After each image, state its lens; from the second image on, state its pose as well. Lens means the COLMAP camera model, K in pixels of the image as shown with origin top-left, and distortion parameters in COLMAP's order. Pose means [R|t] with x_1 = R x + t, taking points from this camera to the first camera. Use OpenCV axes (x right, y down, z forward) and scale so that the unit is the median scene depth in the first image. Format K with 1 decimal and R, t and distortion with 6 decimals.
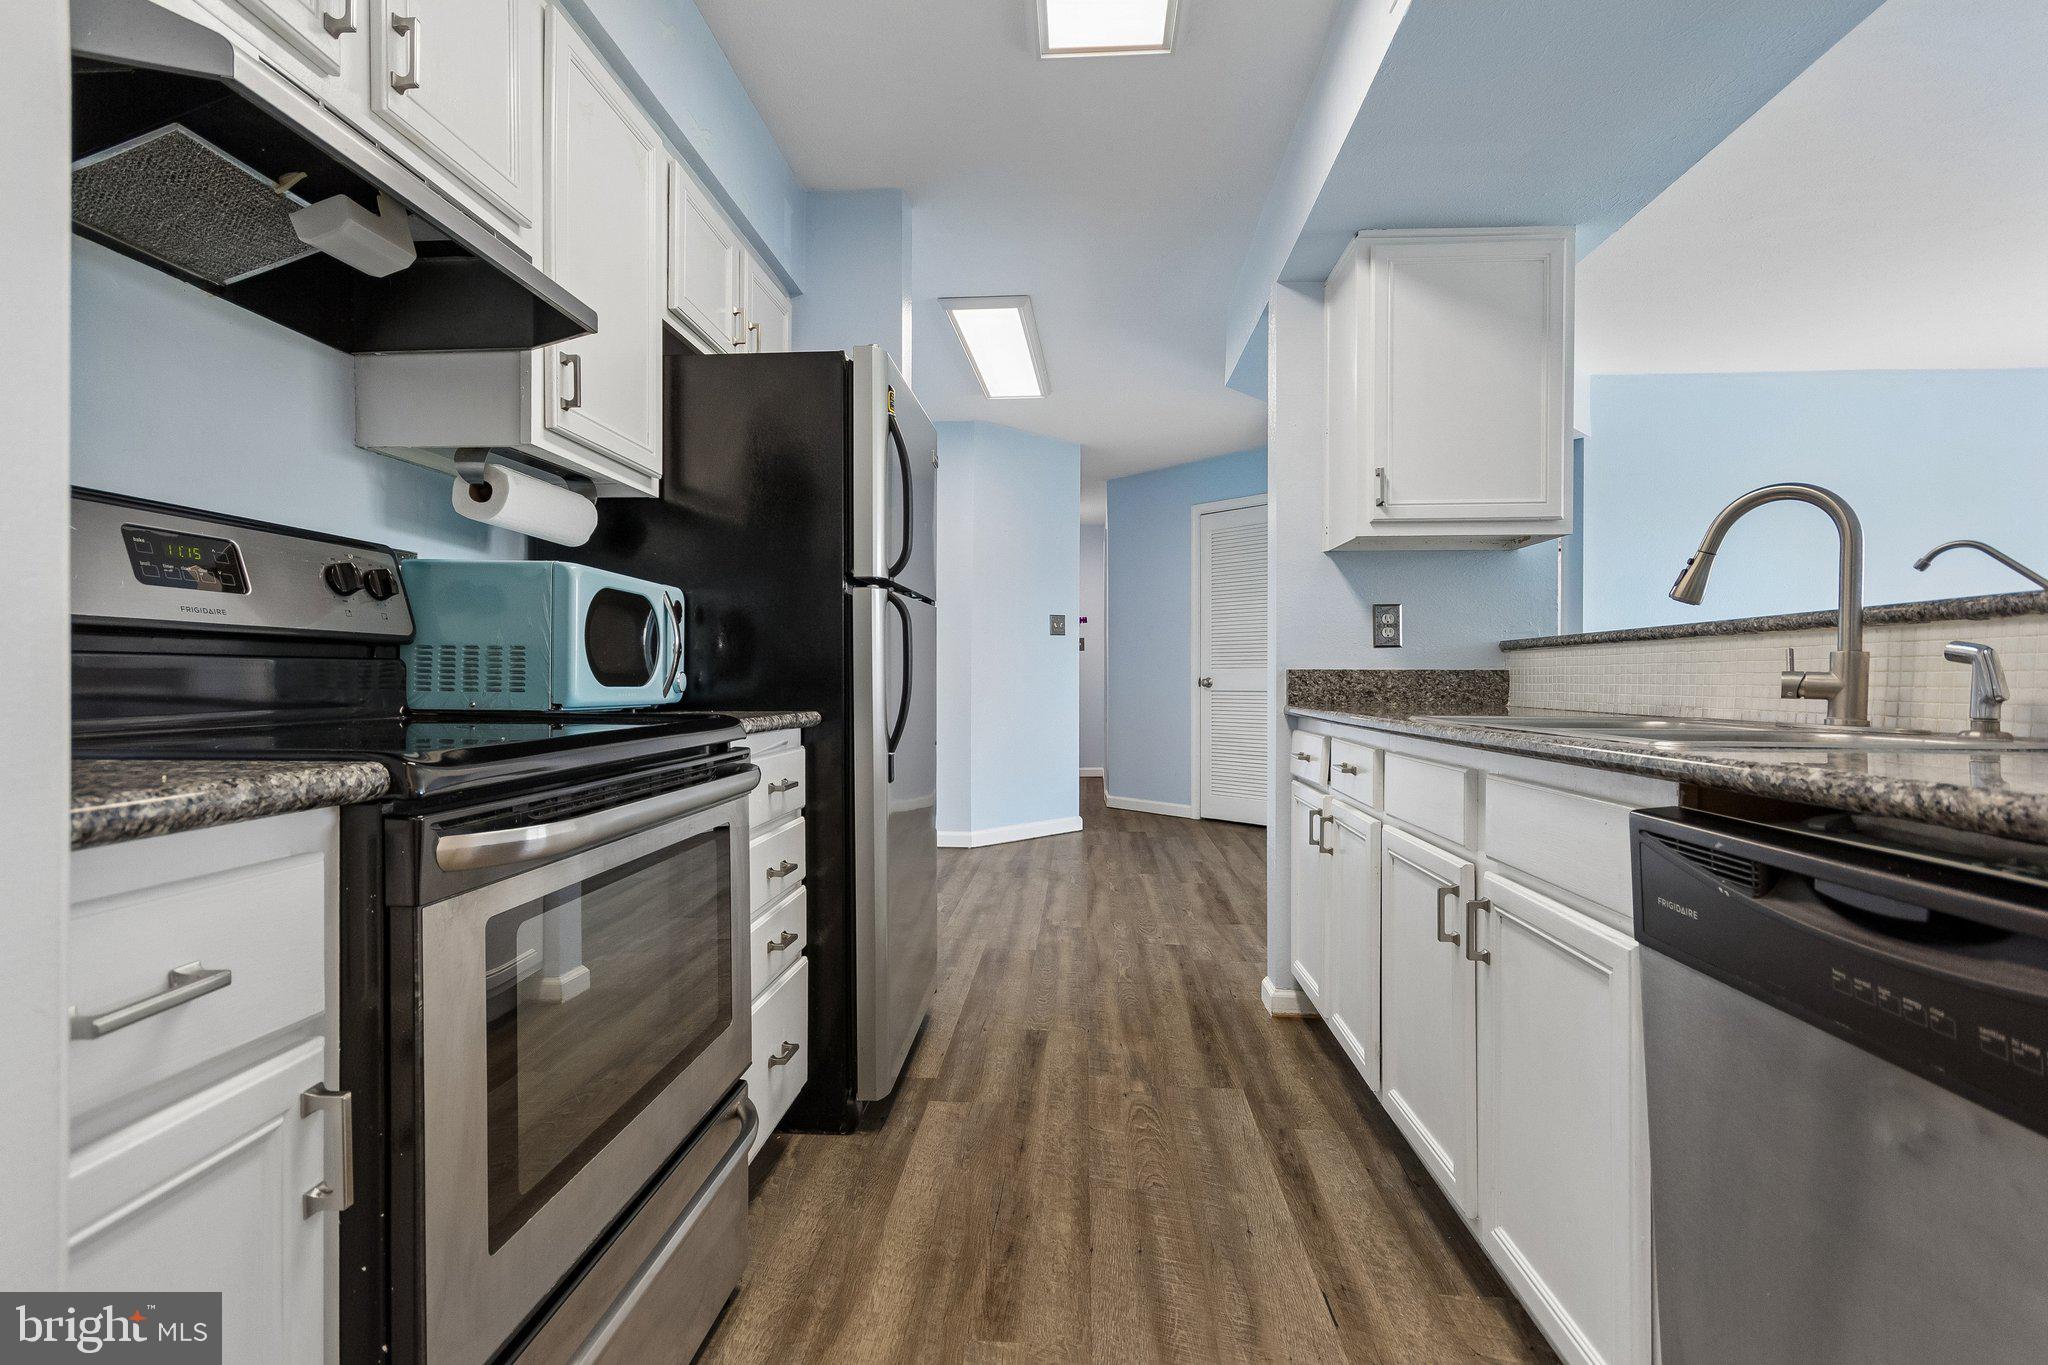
lens RADIAL K [[945.4, 0, 1012.3], [0, 945.4, 682.0], [0, 0, 1]] dist [-0.001003, 0.000409]
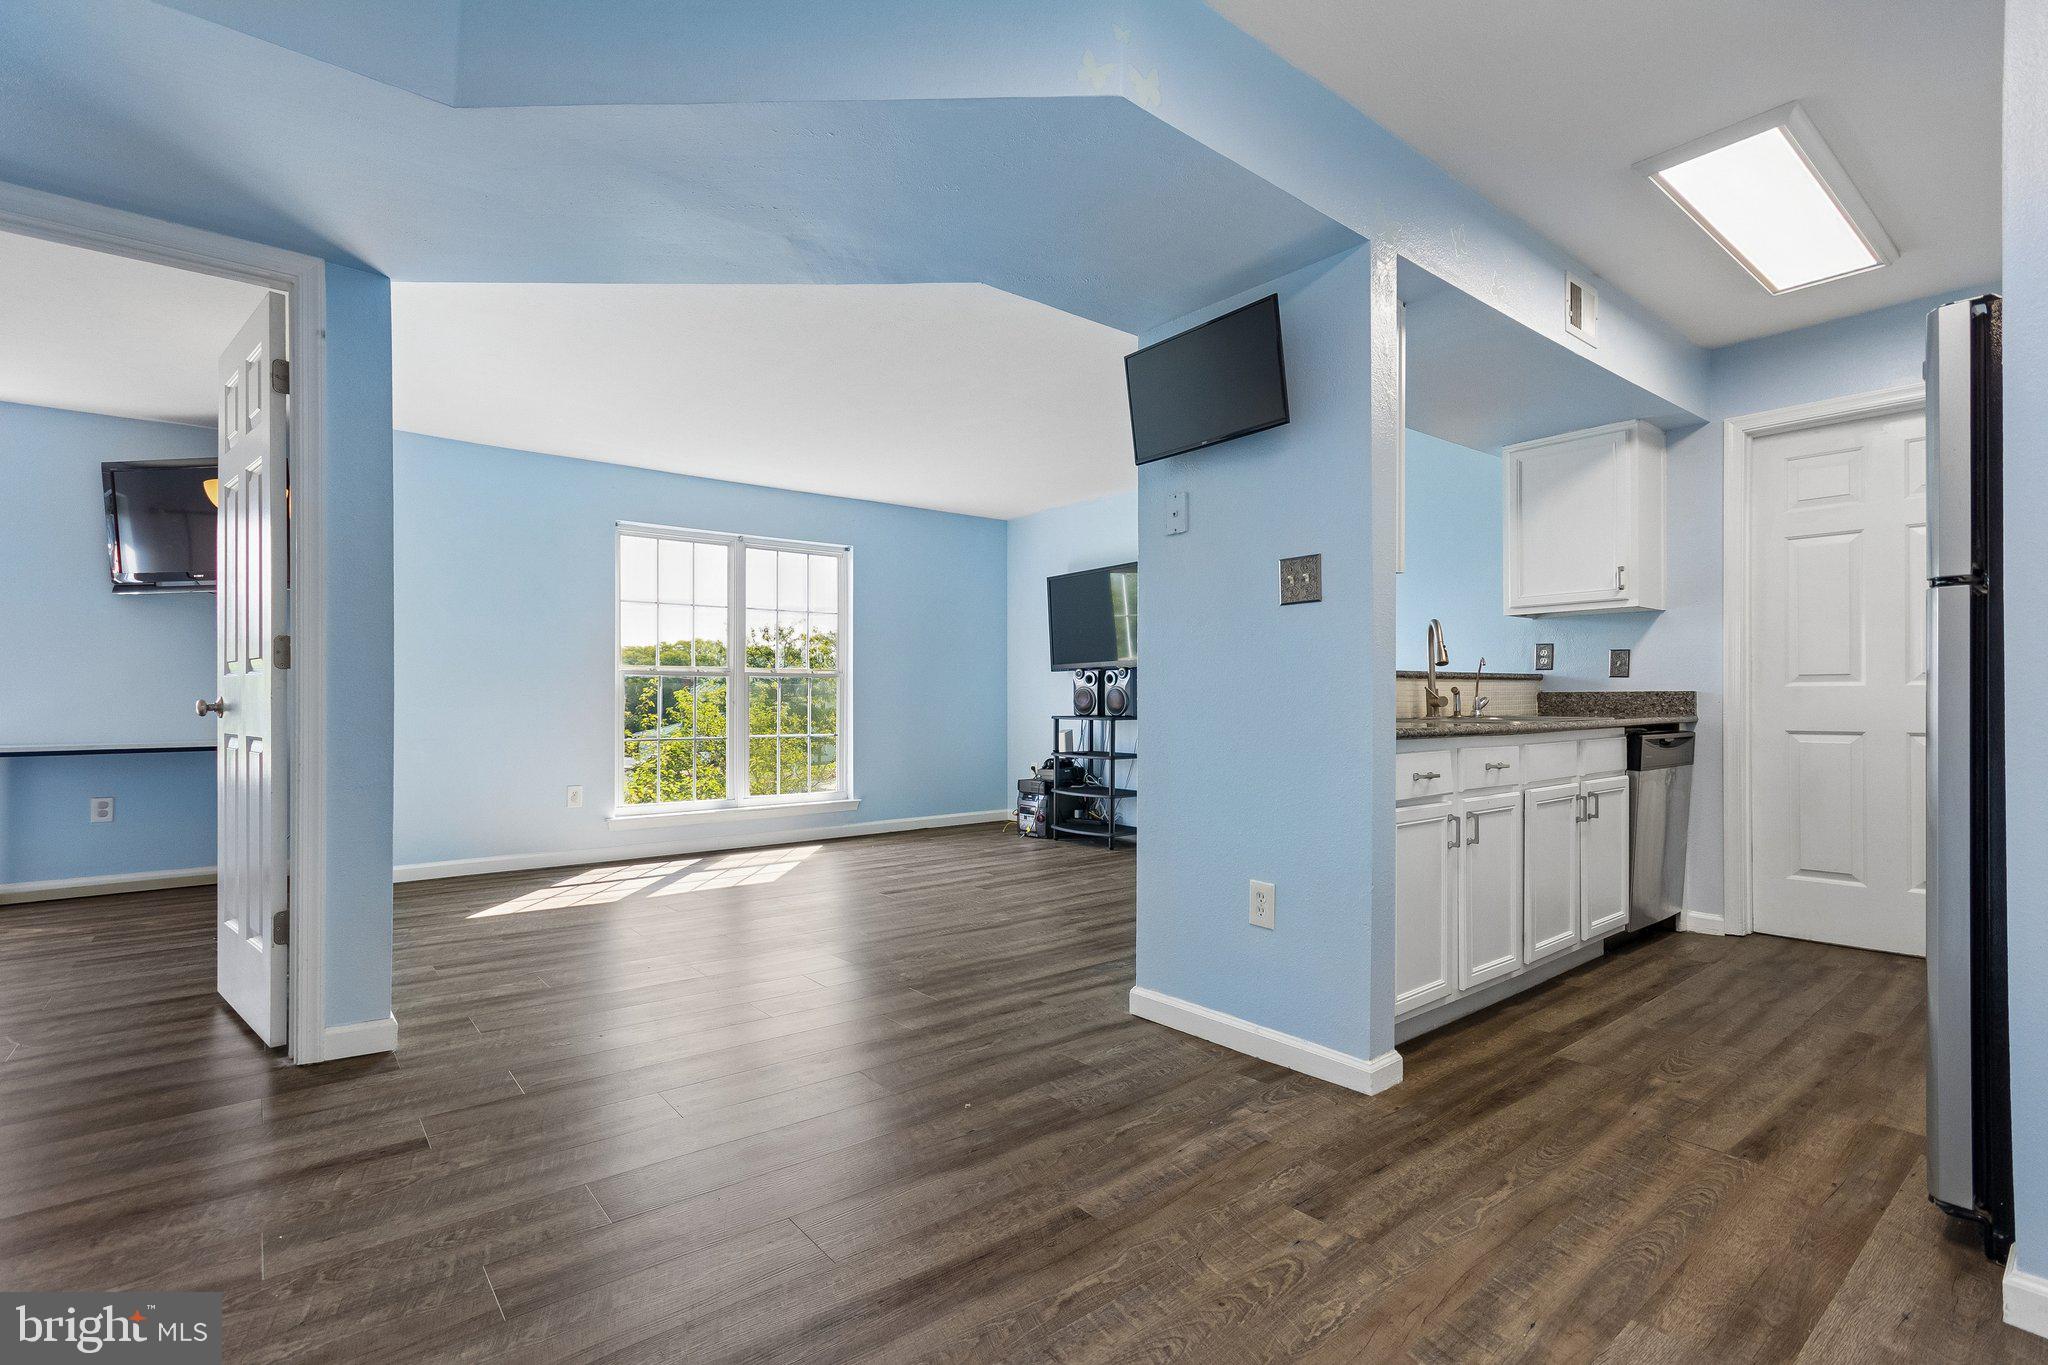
lens RADIAL K [[938.4, 0, 1017.8], [0, 938.4, 695.2], [0, 0, 1]] dist [0.001382, -0.000217]
pose [[-0.681369, 0.003367, 0.731932, -0.155218], [0.004685, 0.999989, -0.000239, -0.010199], [-0.731925, 0.003267, -0.681378, 2.306281]]
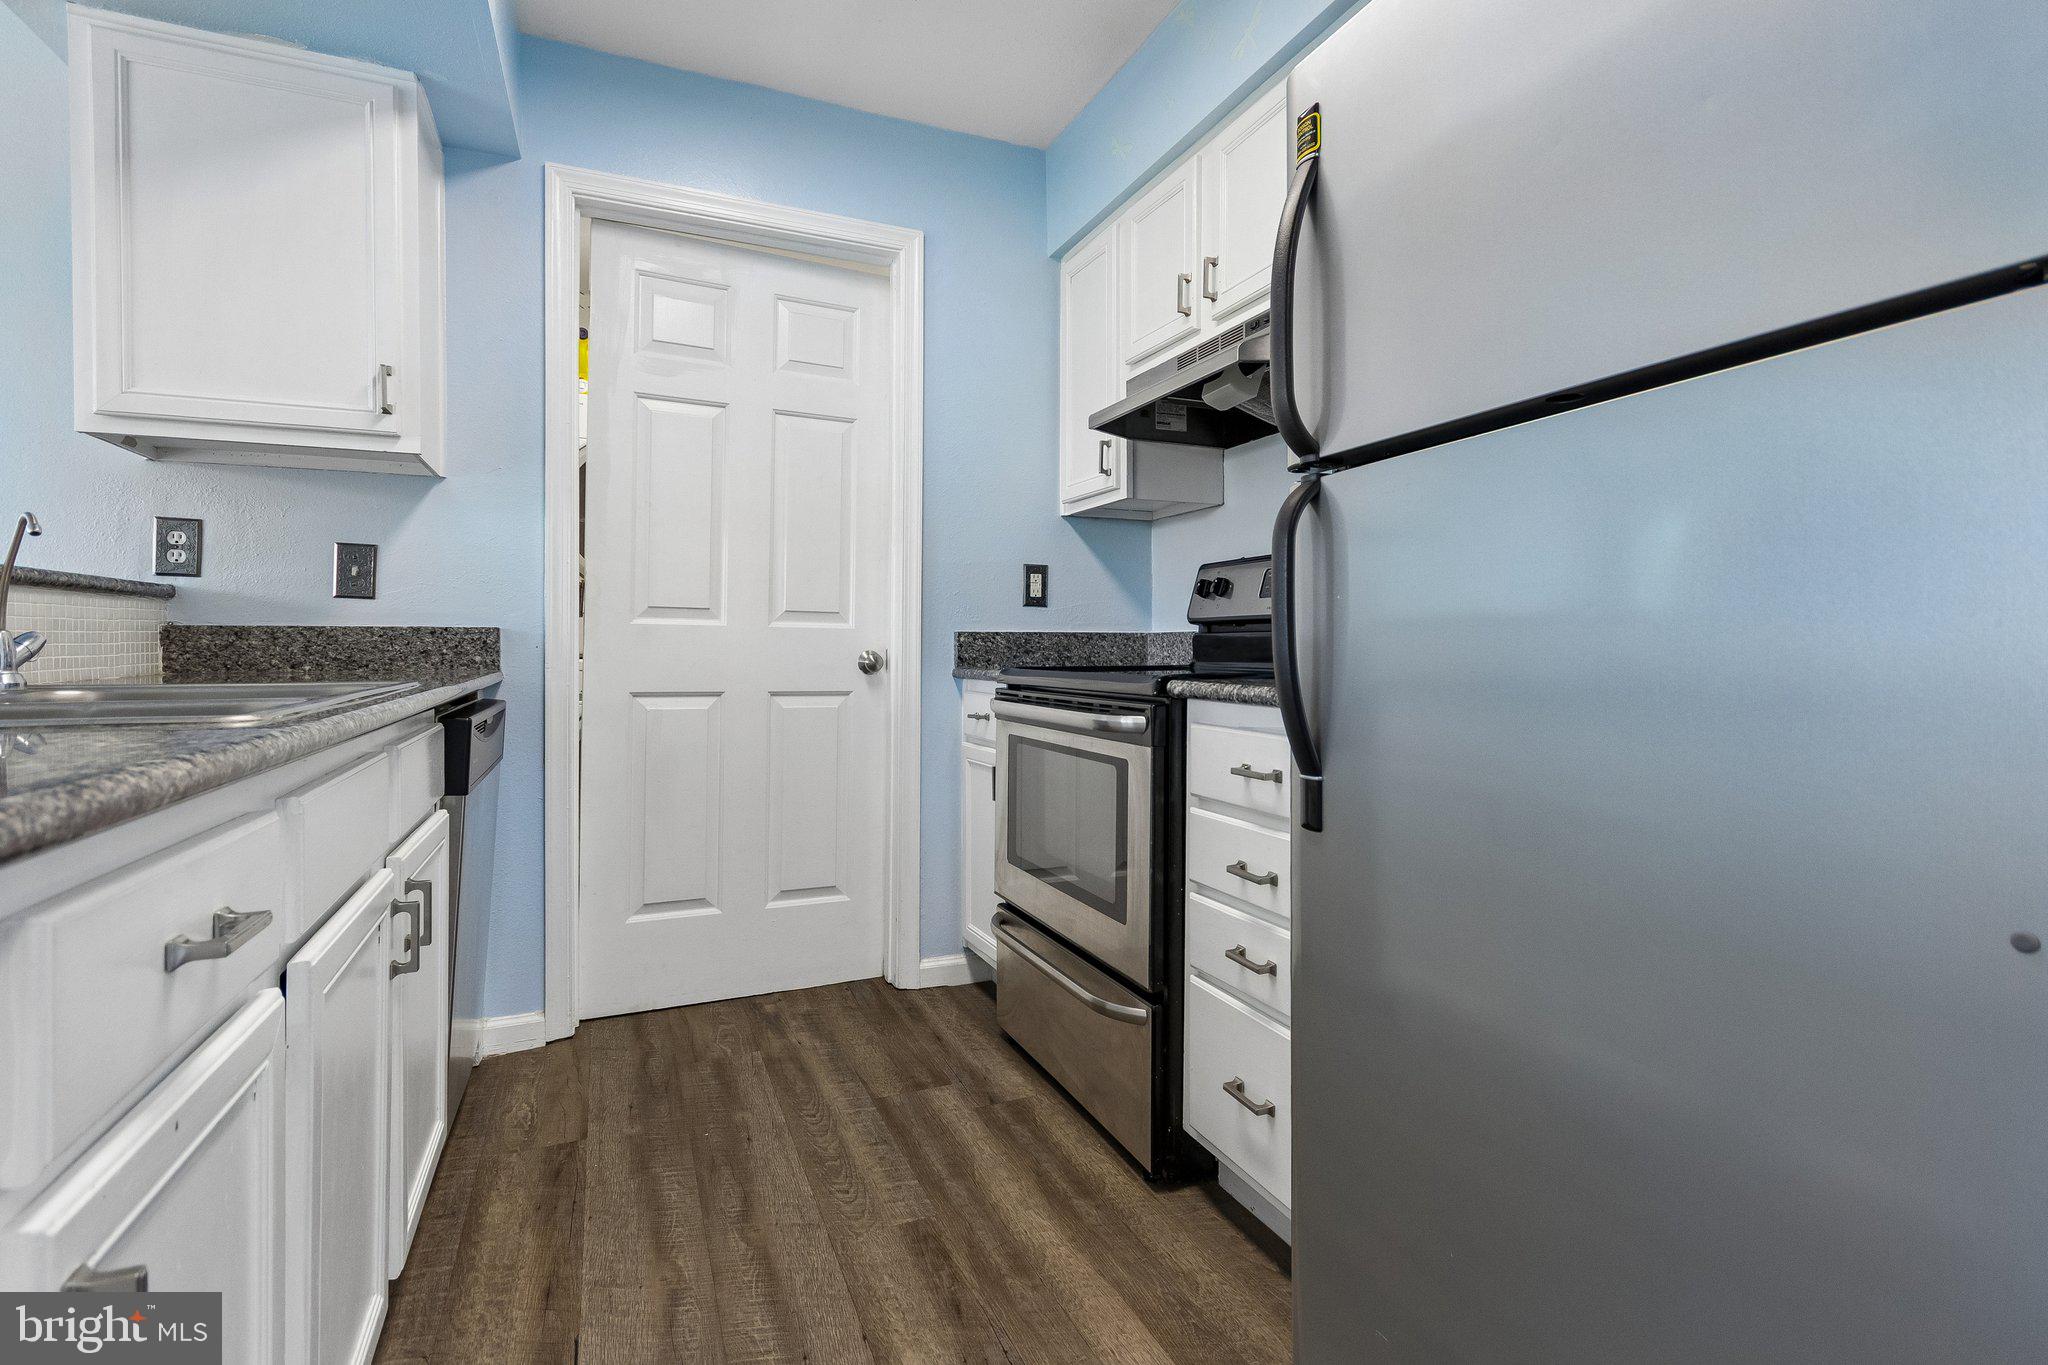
lens RADIAL K [[964.4, 0, 1023.0], [0, 964.4, 648.2], [0, 0, 1]] dist [0.002451, 0.000845]
pose [[-0.884752, 0.000647, -0.466062, 0.258955], [-0.004571, 0.999939, 0.010064, -0.003187], [0.466040, 0.011035, -0.884695, 1.323342]]
